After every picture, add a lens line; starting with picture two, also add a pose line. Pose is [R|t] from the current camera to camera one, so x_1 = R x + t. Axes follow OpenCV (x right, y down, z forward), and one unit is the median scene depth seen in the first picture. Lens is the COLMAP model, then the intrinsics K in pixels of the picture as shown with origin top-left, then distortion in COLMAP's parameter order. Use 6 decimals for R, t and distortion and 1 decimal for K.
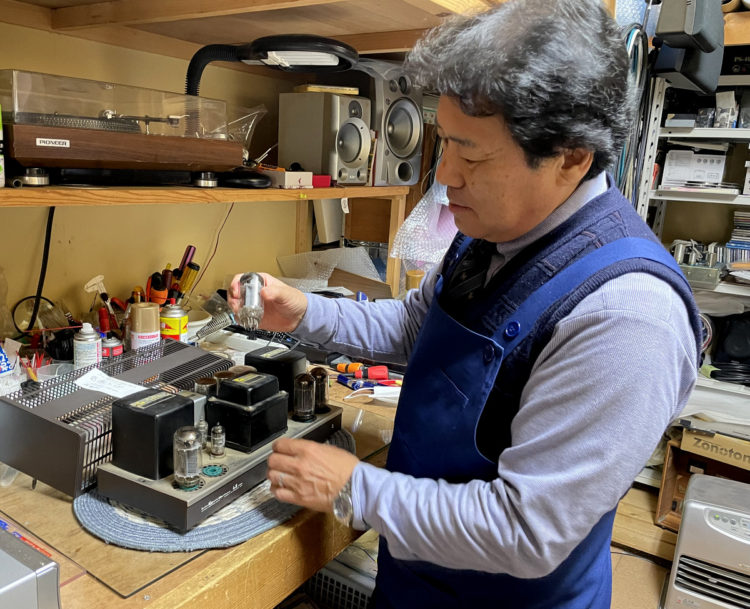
lens RADIAL K [[735.5, 0, 364.5], [0, 735.5, 322.2], [0, 0, 1]] dist [0.024919, 0.000000]
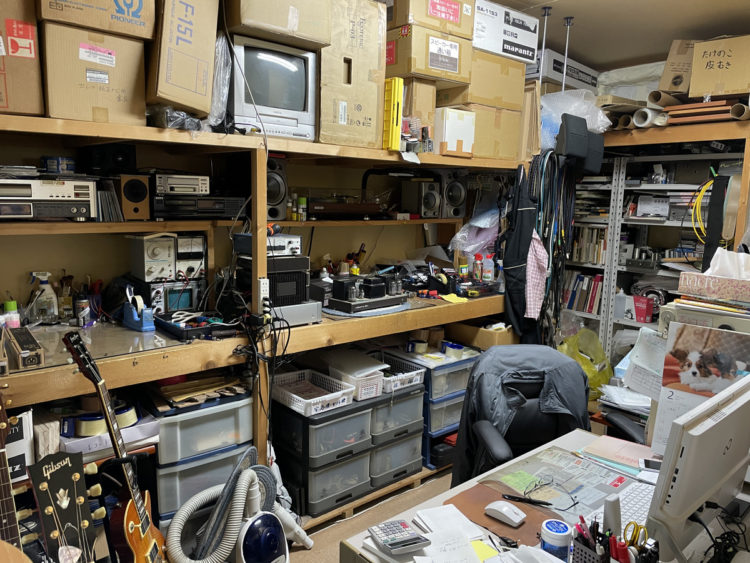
lens RADIAL K [[570.0, 0, 374.4], [0, 570.0, 283.6], [0, 0, 1]] dist [-0.010662, -0.011097]
pose [[0.968642, 0.015083, -0.248002, 0.277116], [-0.031752, 0.997486, -0.063351, 0.151344], [0.246423, 0.069239, 0.966686, -0.833639]]
